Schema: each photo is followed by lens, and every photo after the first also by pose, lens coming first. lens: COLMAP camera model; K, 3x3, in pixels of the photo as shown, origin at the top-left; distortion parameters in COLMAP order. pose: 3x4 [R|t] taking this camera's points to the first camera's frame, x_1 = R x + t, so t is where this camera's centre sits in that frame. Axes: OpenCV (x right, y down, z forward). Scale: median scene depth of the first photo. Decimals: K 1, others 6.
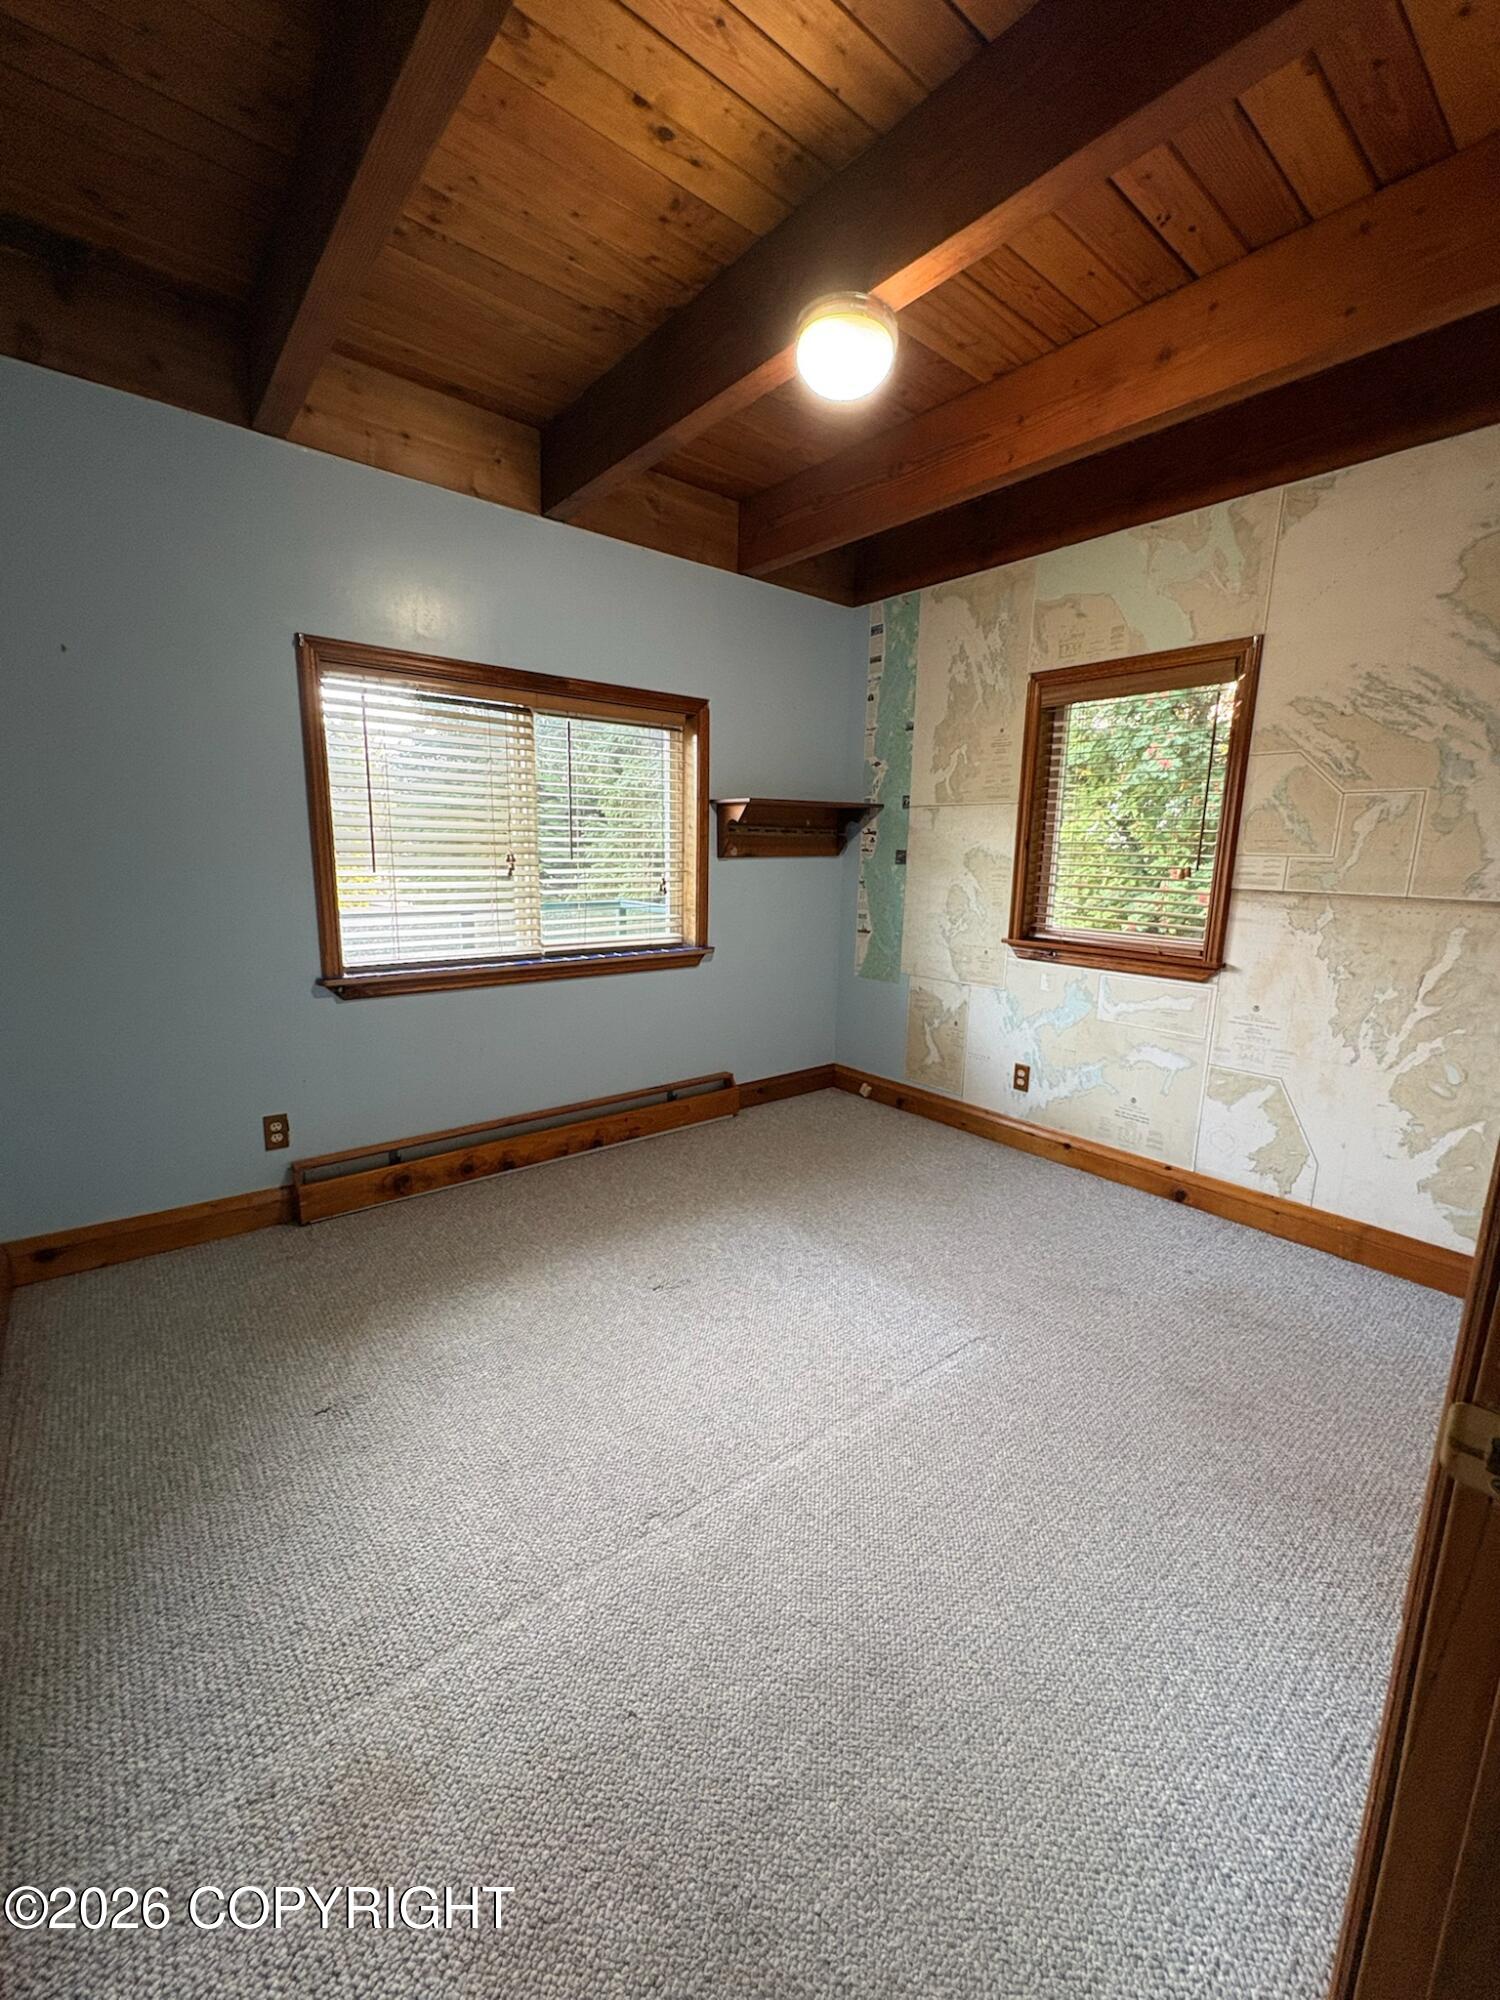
lens RADIAL K [[804.9, 0, 750.0], [0, 804.9, 1000.0], [0, 0, 1]] dist [-0.000421, -0.000026]
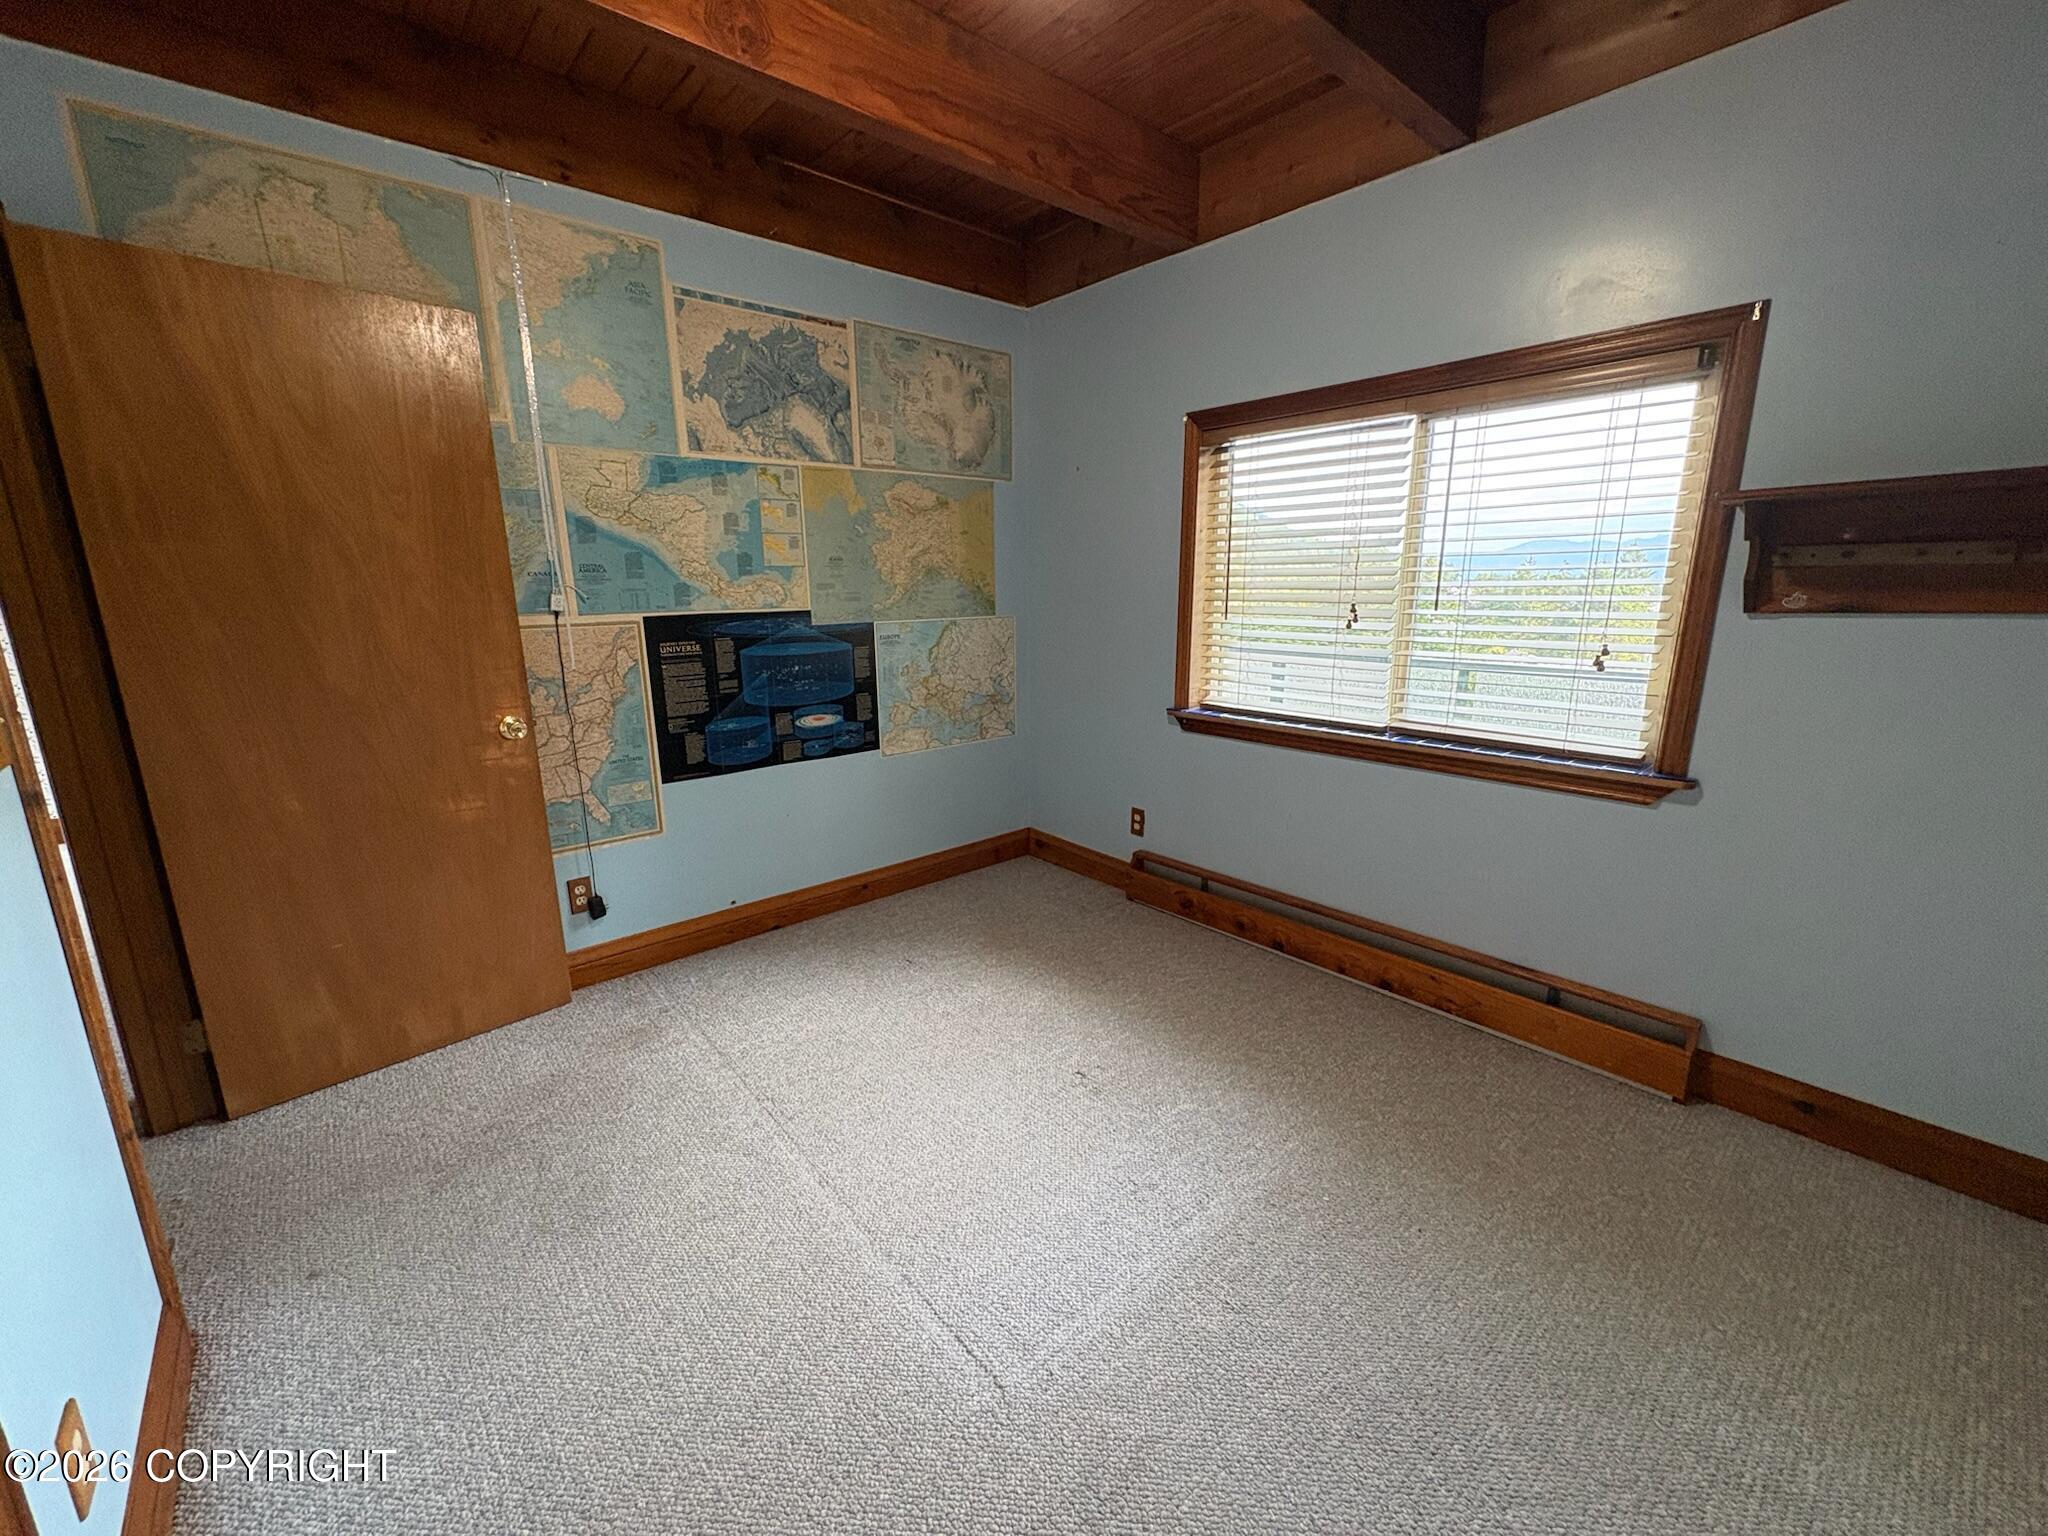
lens RADIAL K [[824.2, 0, 1024.0], [0, 824.2, 768.0], [0, 0, 1]] dist [-0.000421, -0.000026]
pose [[0.023686, 0.201973, -0.979105, 0.619287], [-0.182574, 0.963783, 0.194395, -0.128683], [0.982907, 0.174155, 0.059703, 0.685447]]
